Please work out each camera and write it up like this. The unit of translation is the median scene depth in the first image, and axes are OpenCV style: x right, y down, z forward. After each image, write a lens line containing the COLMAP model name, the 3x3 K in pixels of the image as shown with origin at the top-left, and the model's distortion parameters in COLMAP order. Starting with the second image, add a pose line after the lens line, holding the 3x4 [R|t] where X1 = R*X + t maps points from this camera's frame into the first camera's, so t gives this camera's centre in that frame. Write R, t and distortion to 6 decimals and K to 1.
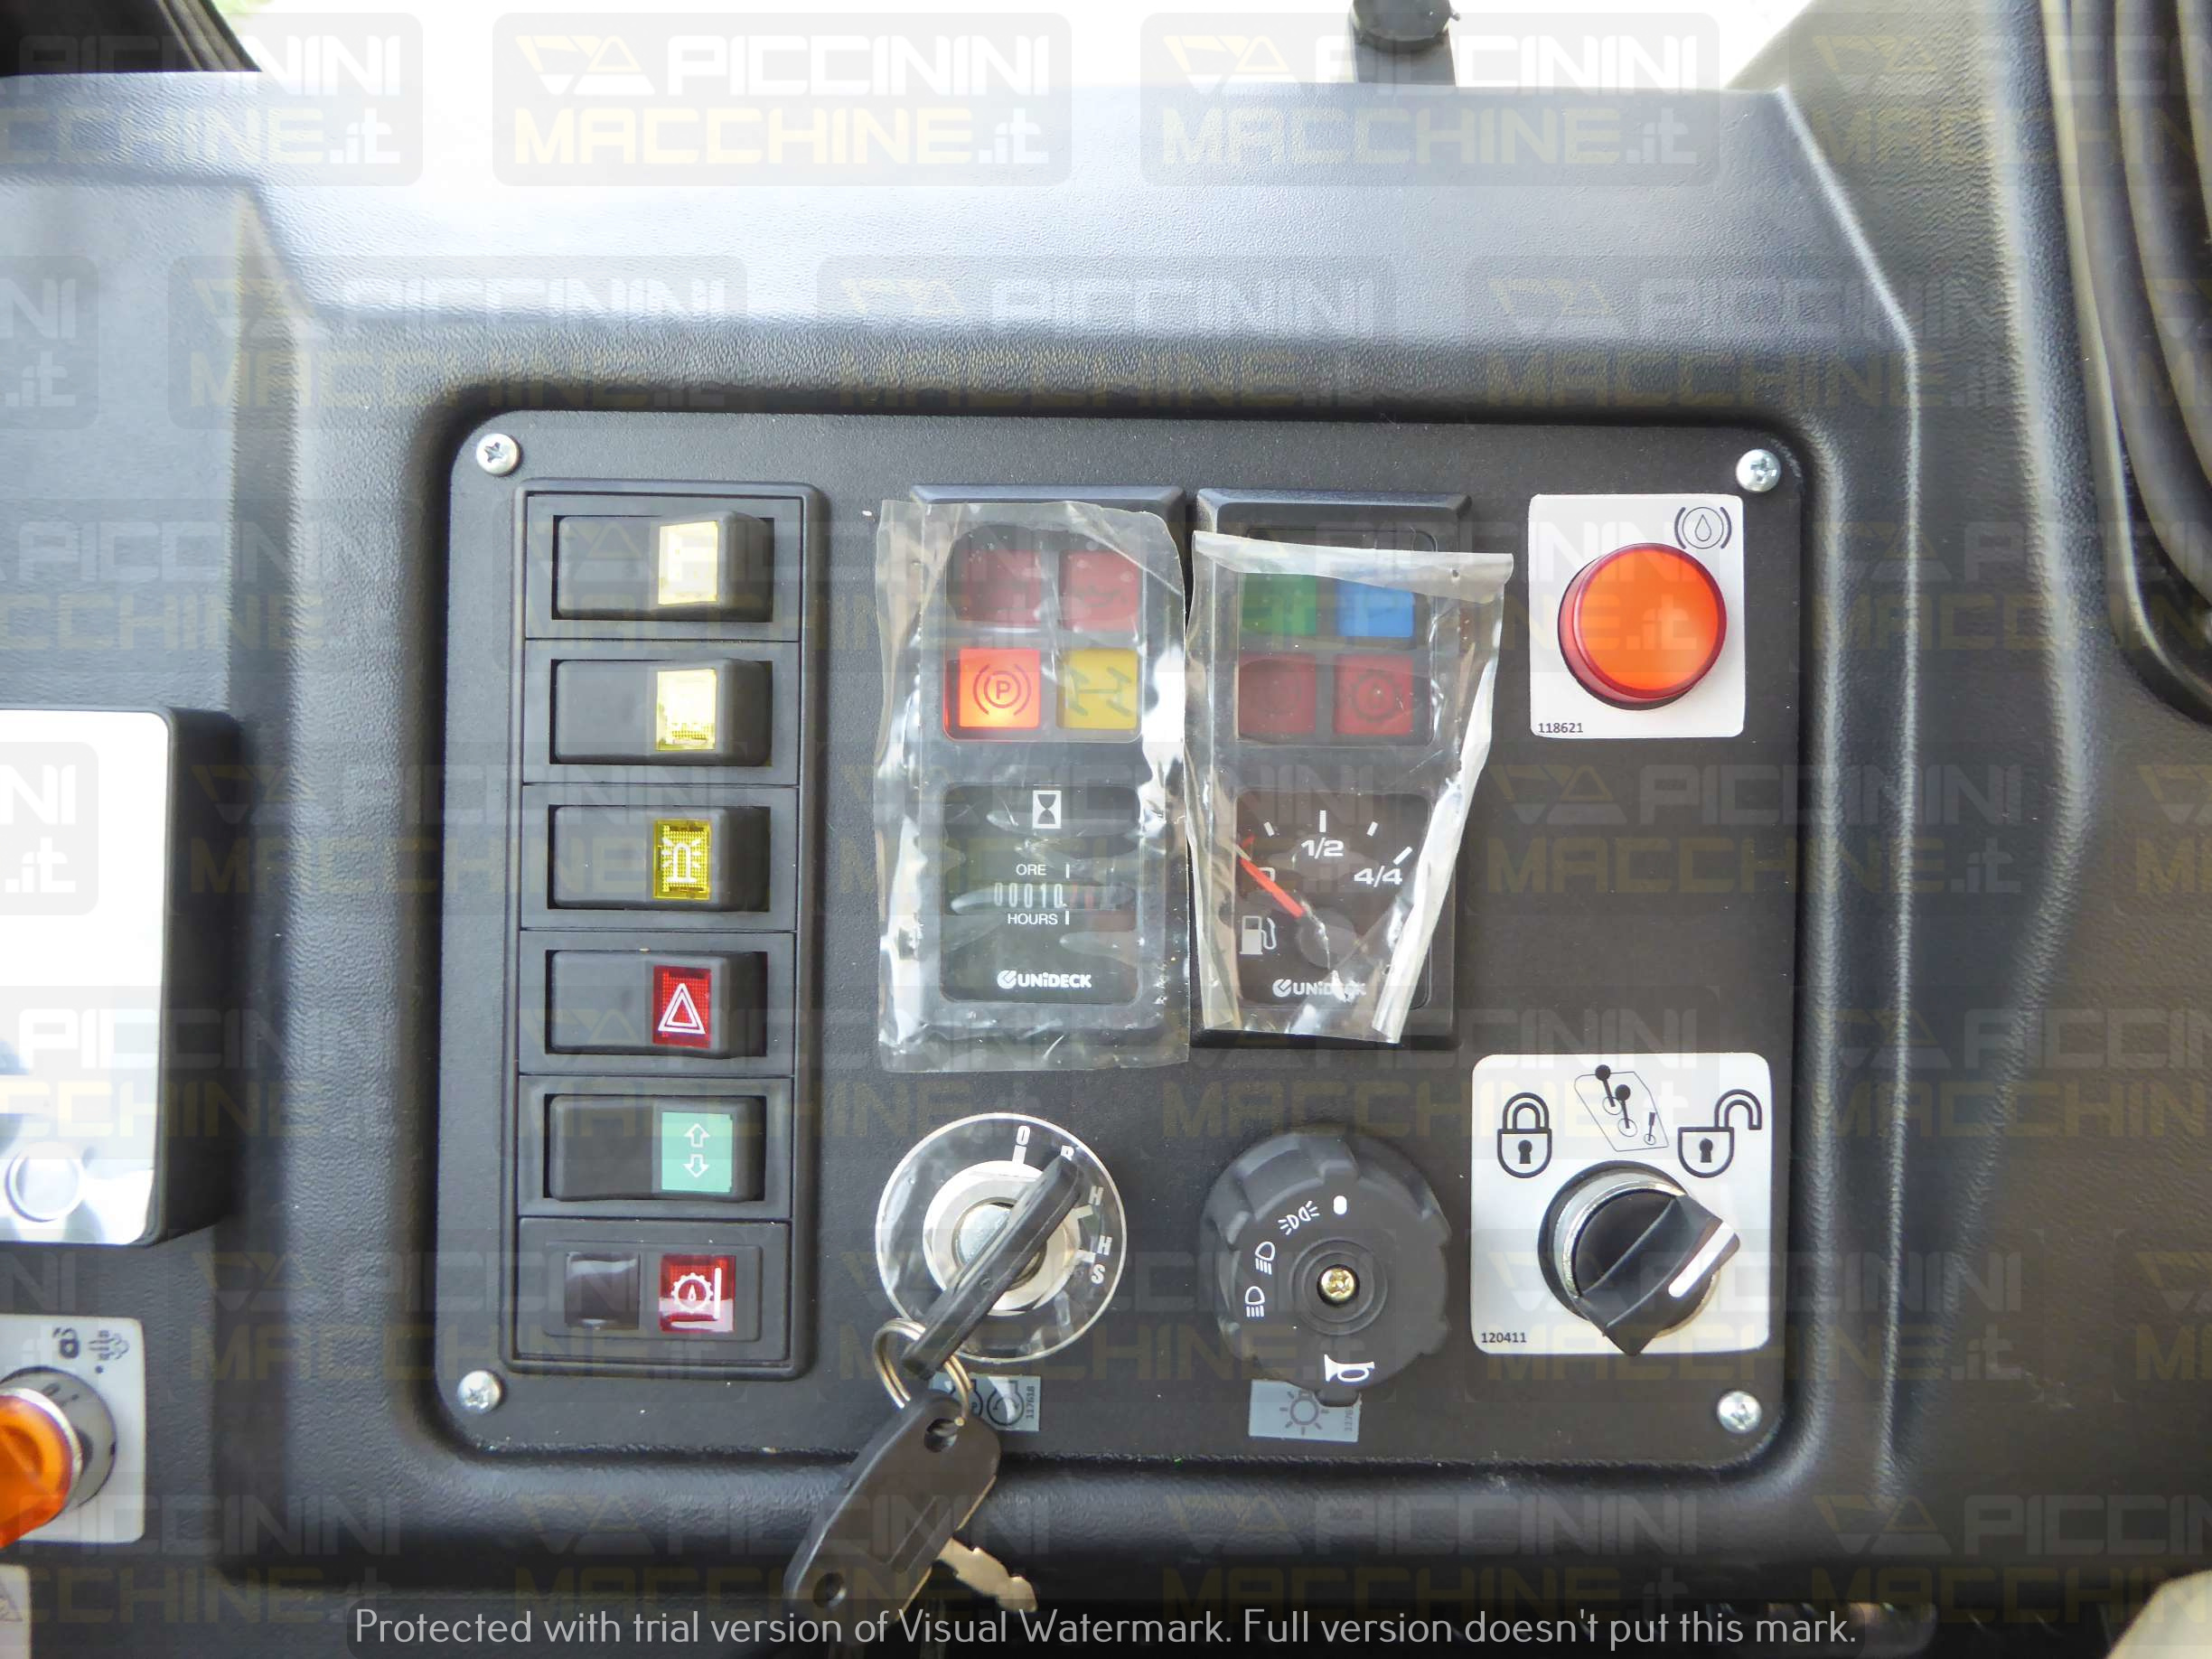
lens RADIAL K [[1796.5, 0, 1106.0], [0, 1796.5, 829.5], [0, 0, 1]] dist [-0.010523, -0.012537]
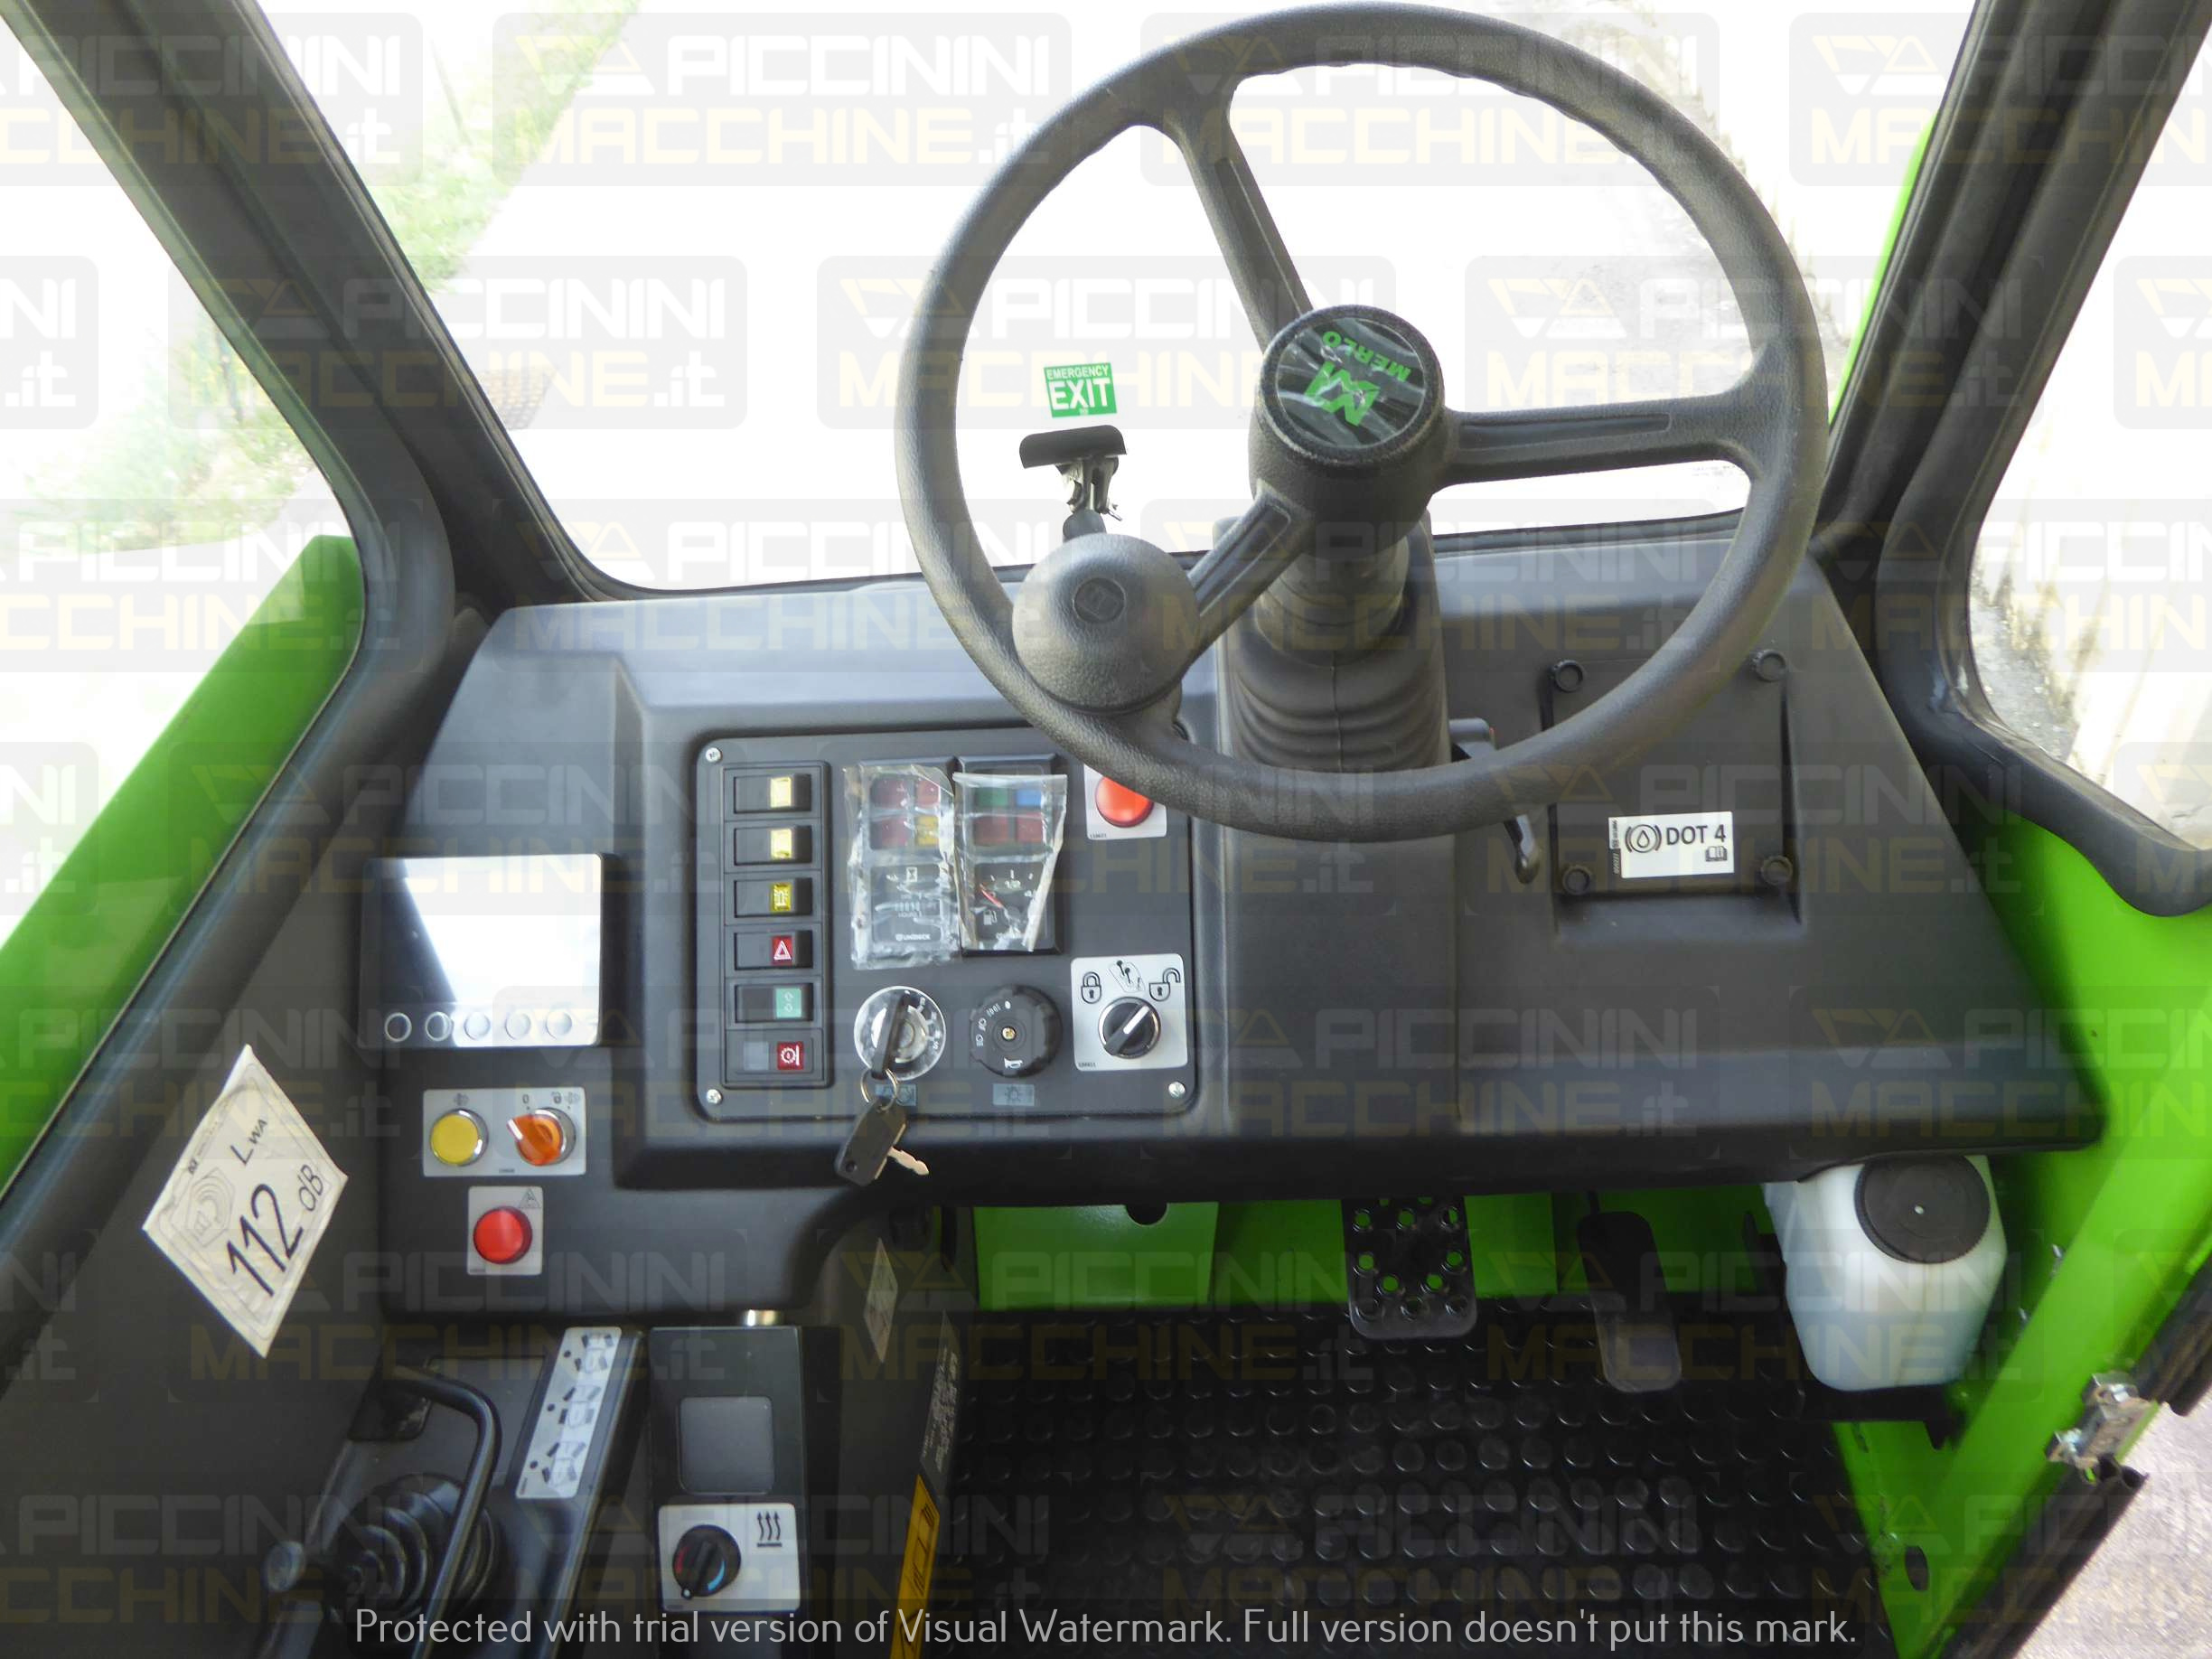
lens RADIAL K [[1796.5, 0, 1106.0], [0, 1796.5, 829.5], [0, 0, 1]] dist [-0.010523, -0.012537]
pose [[0.994582, -0.047892, -0.092268, 0.524697], [0.038894, 0.994527, -0.096966, 0.200148], [0.096407, 0.092852, 0.991002, -1.714087]]
